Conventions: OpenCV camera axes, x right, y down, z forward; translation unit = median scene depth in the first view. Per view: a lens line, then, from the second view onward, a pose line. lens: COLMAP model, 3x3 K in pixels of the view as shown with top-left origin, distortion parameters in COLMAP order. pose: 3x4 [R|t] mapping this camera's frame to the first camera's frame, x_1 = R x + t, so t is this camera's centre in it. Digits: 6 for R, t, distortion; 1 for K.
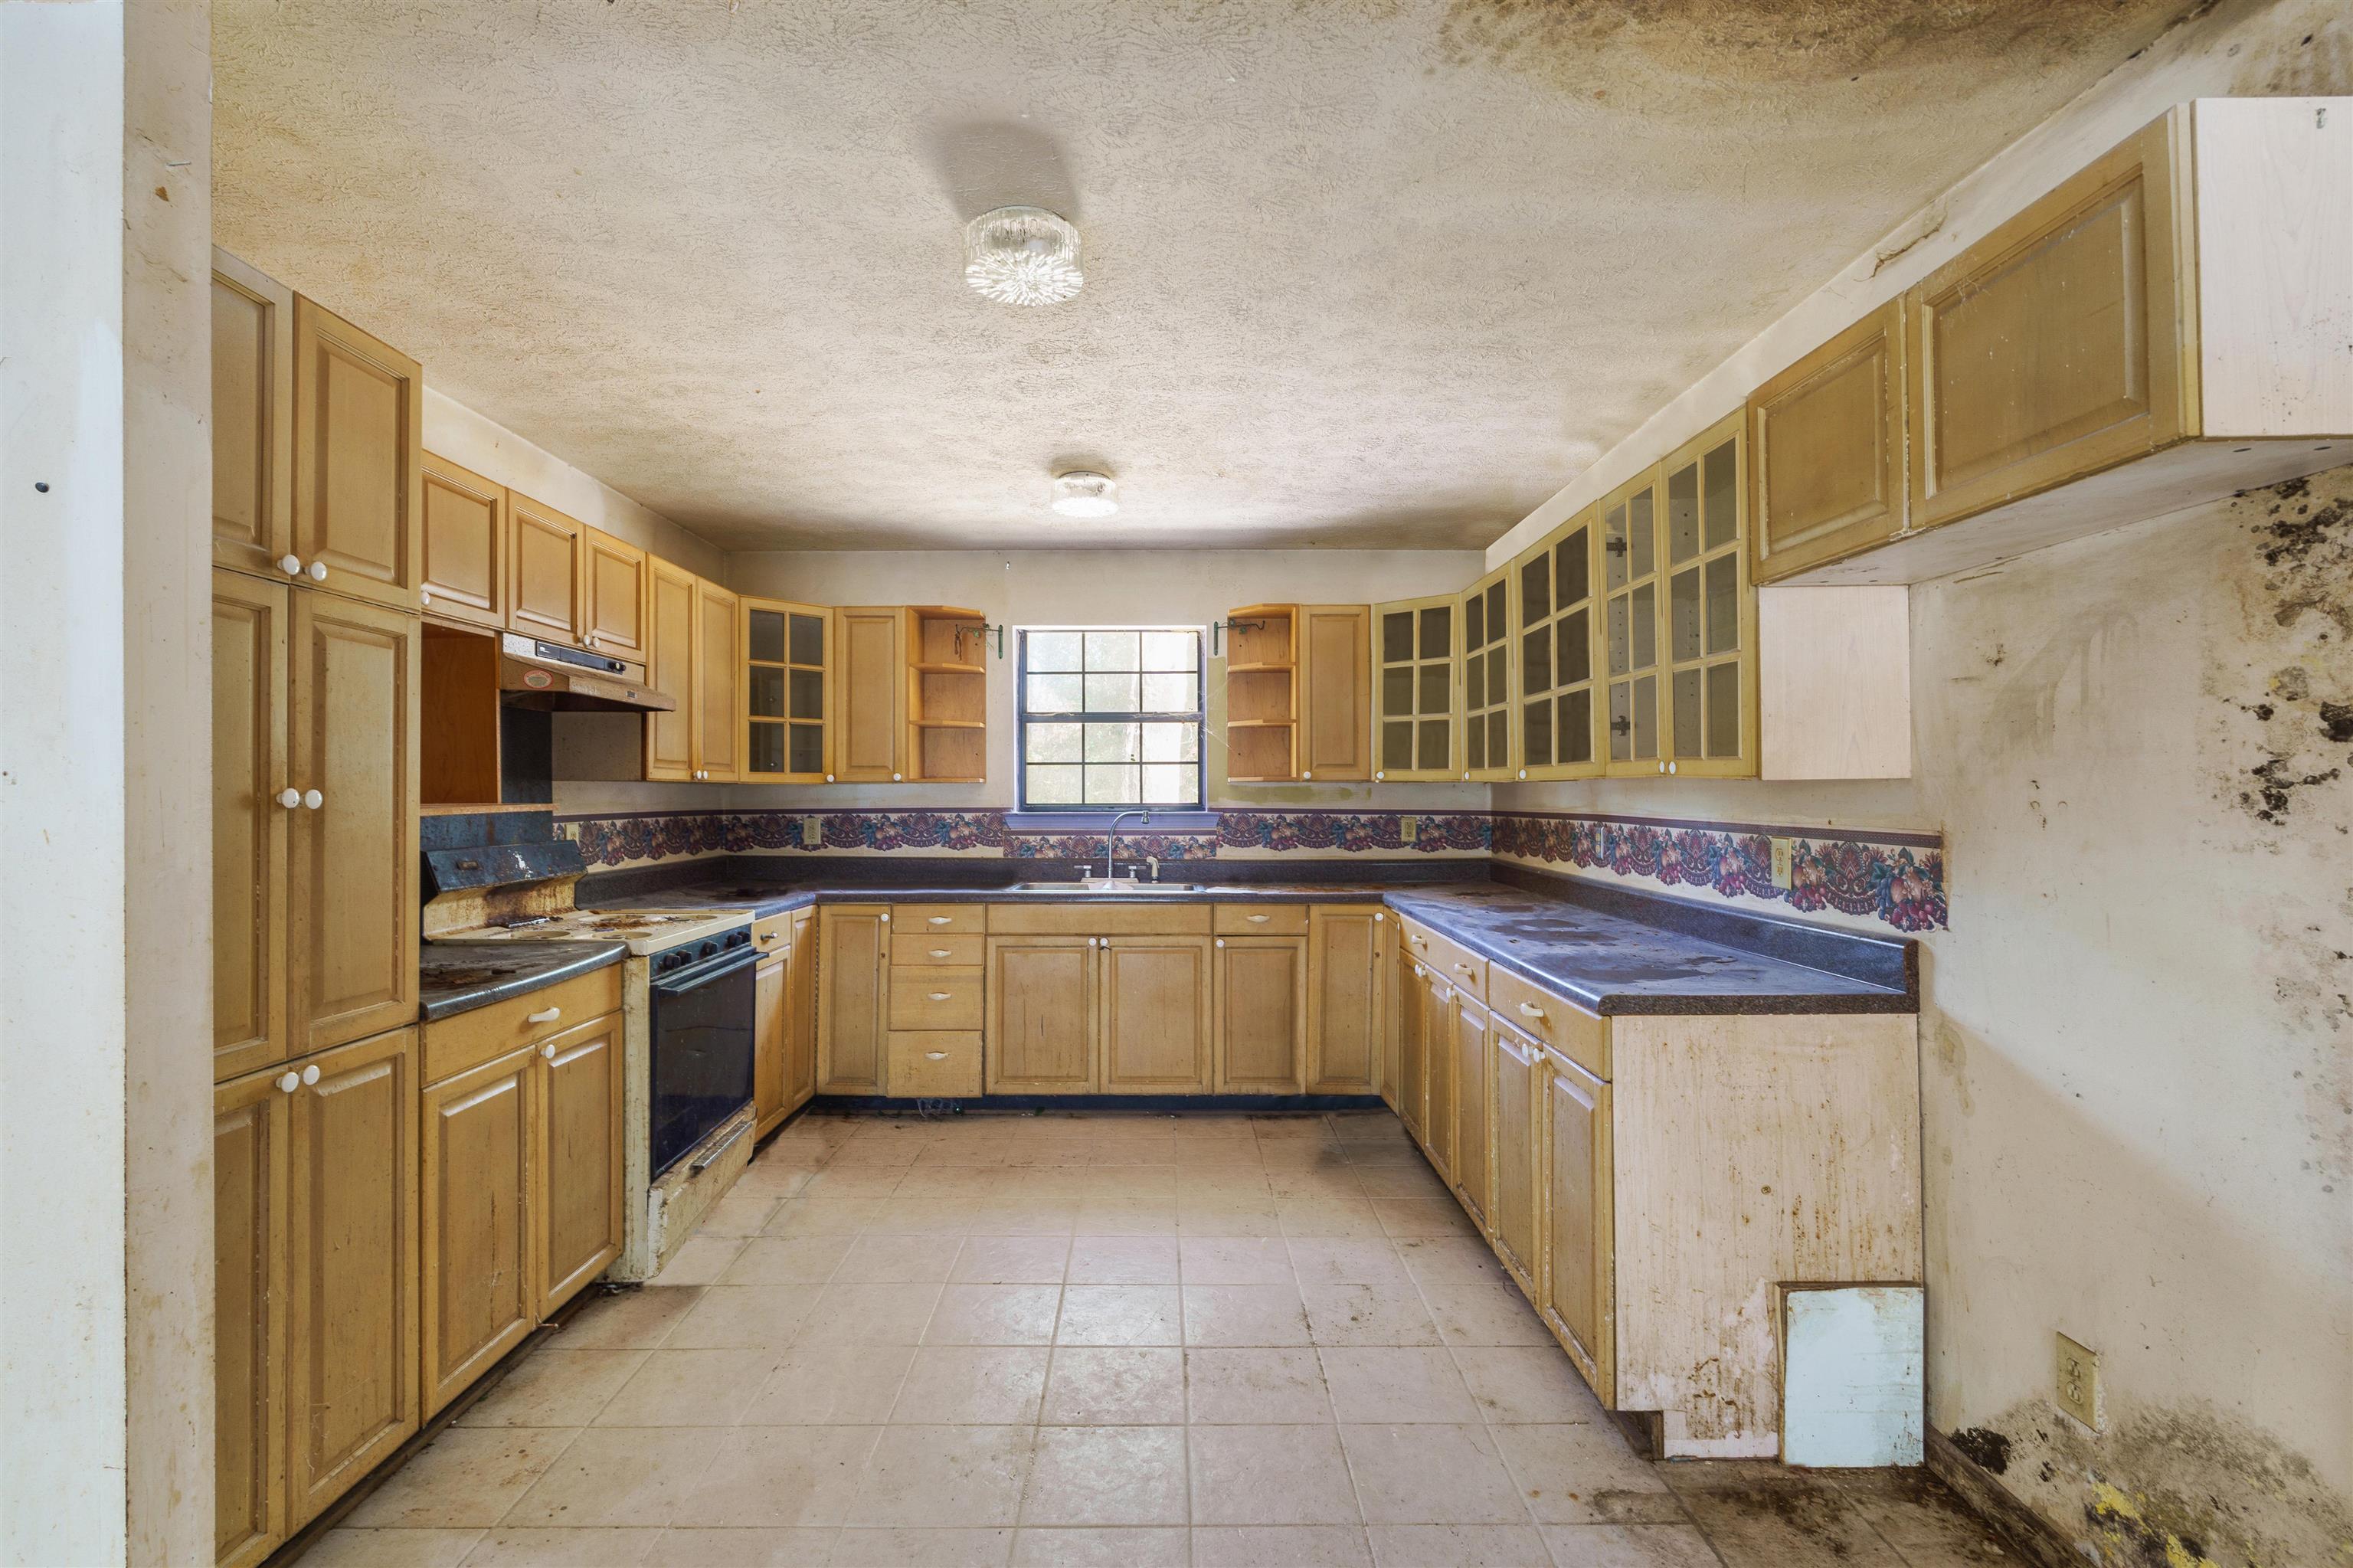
lens RADIAL K [[1070.3, 0, 1187.2], [0, 1070.3, 775.4], [0, 0, 1]] dist [0.002468, -0.001284]
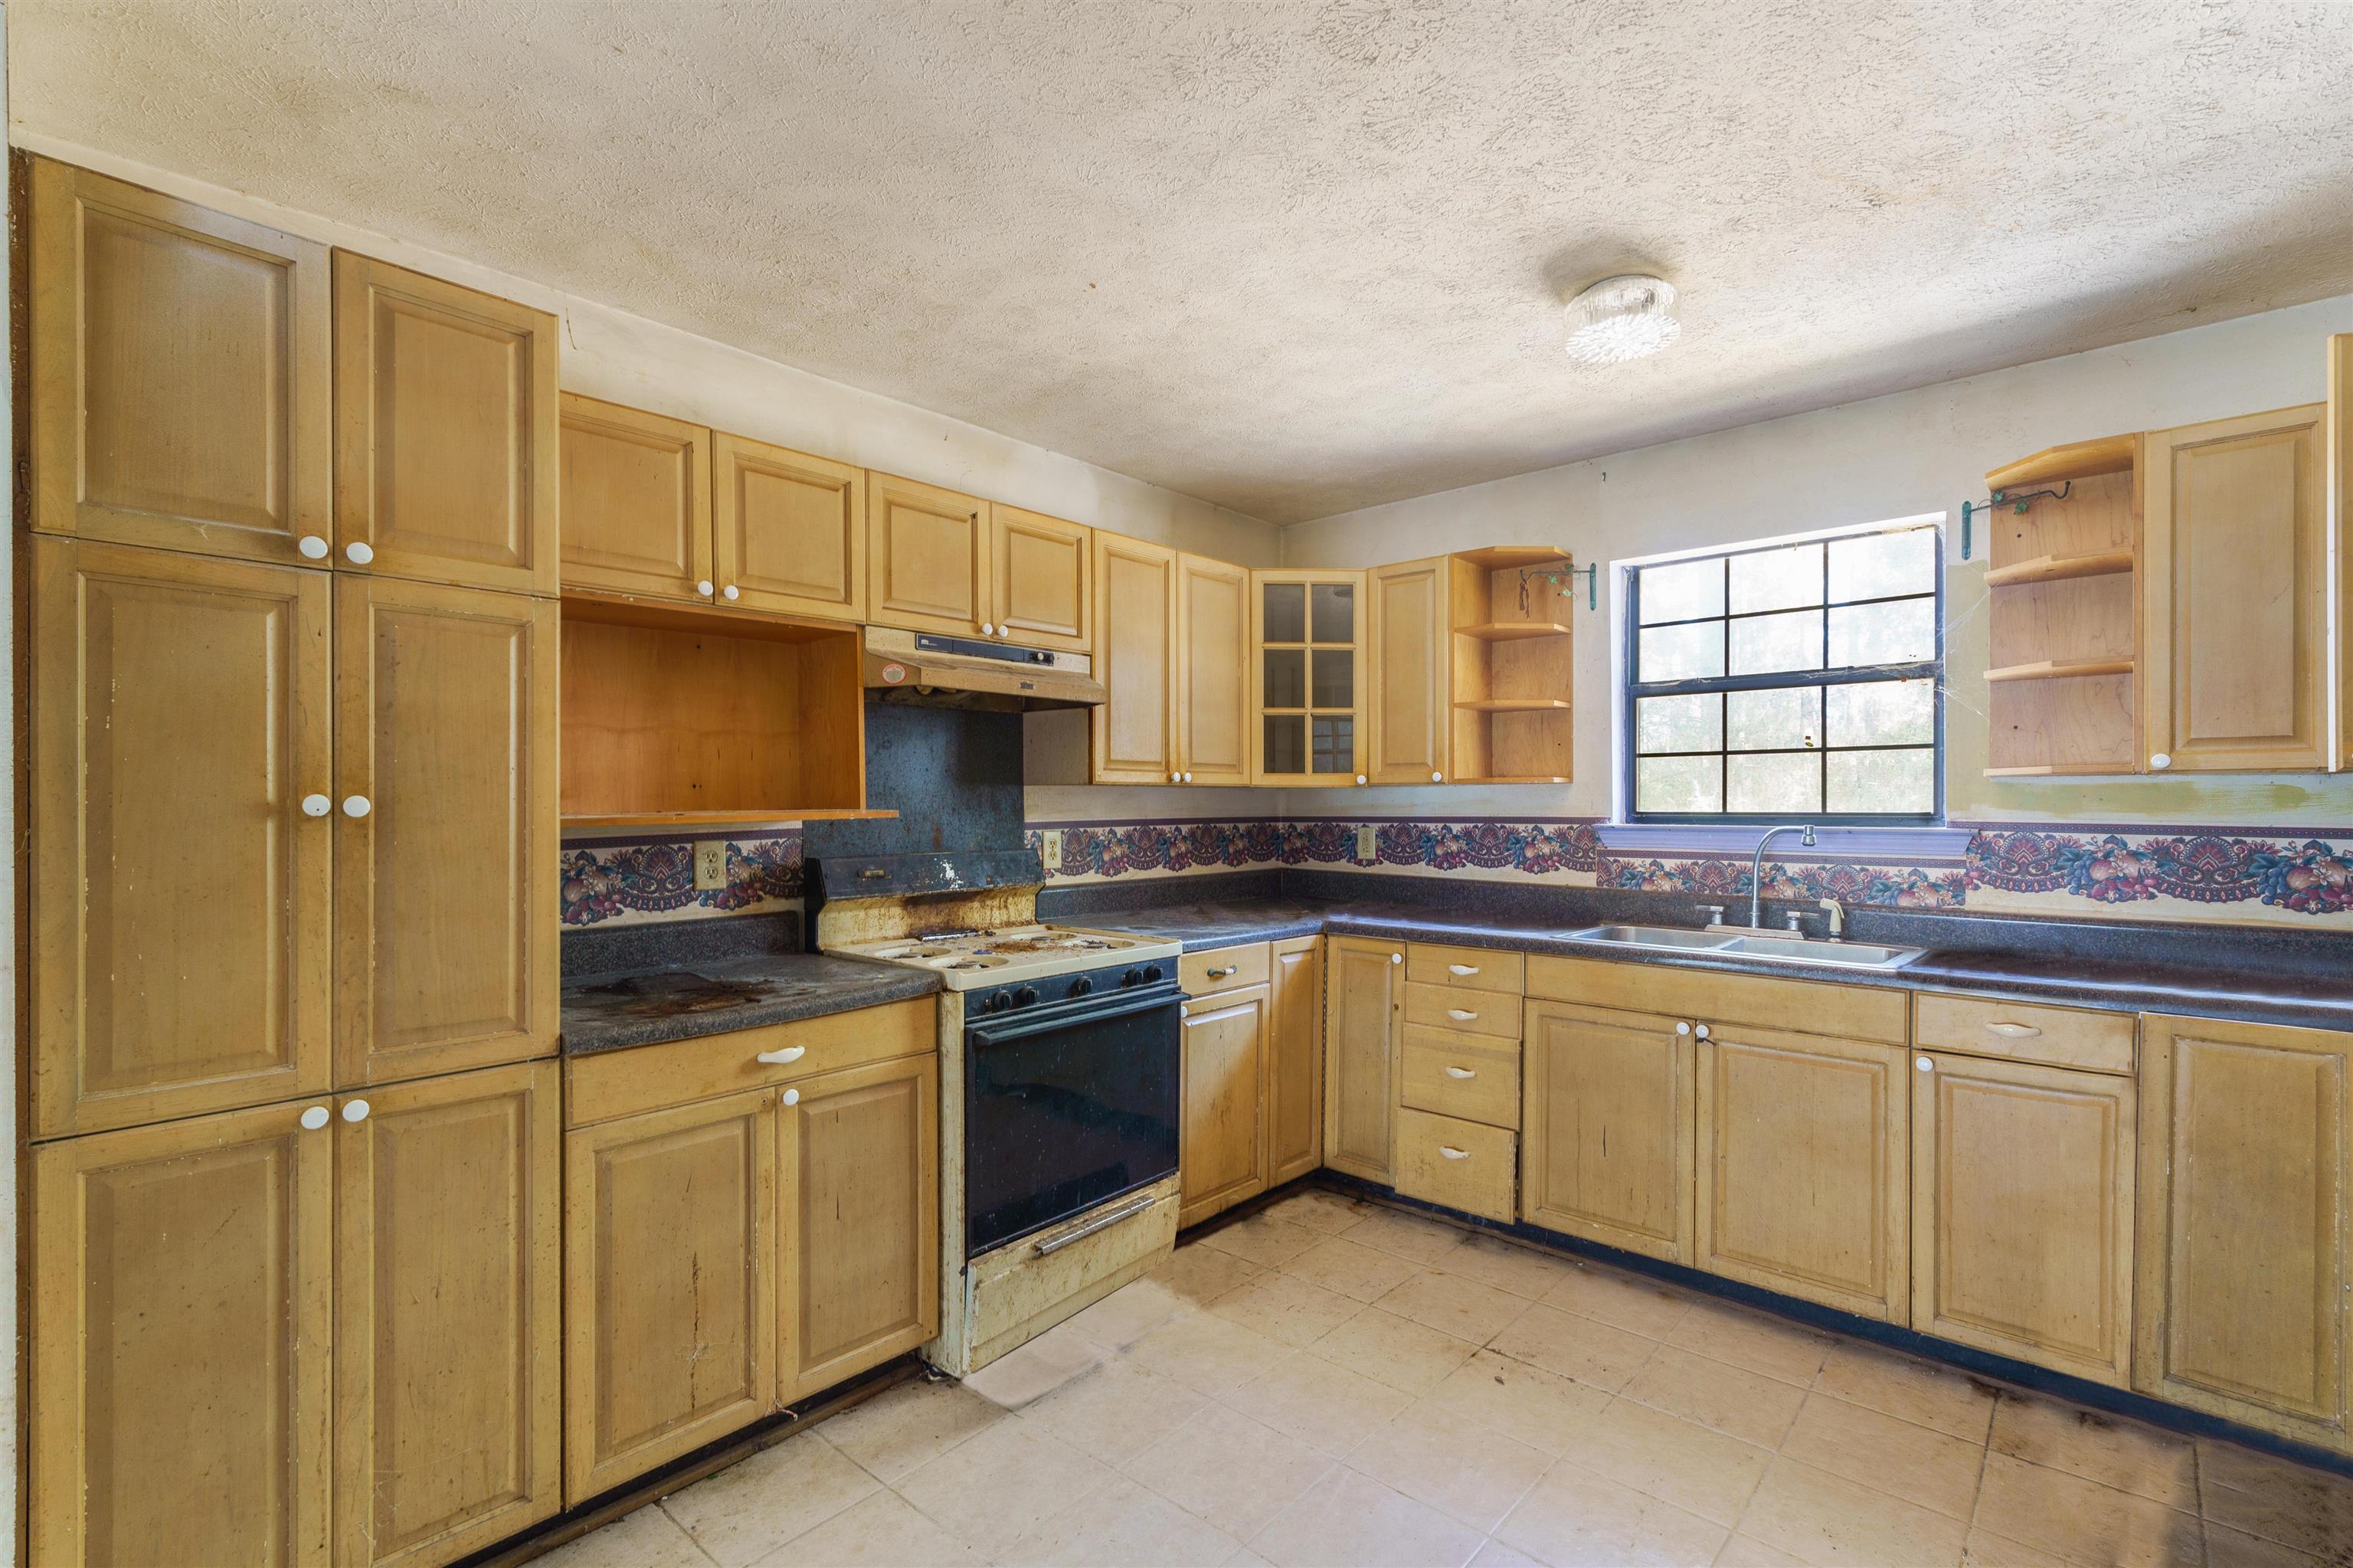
lens RADIAL K [[1070.3, 0, 1174.3], [0, 1070.3, 799.5], [0, 0, 1]] dist [0.002468, -0.001284]
pose [[0.735013, -0.001192, -0.678052, 0.168027], [0.013647, 0.999822, 0.013036, 0.007787], [0.677915, -0.018835, 0.734899, 0.445062]]
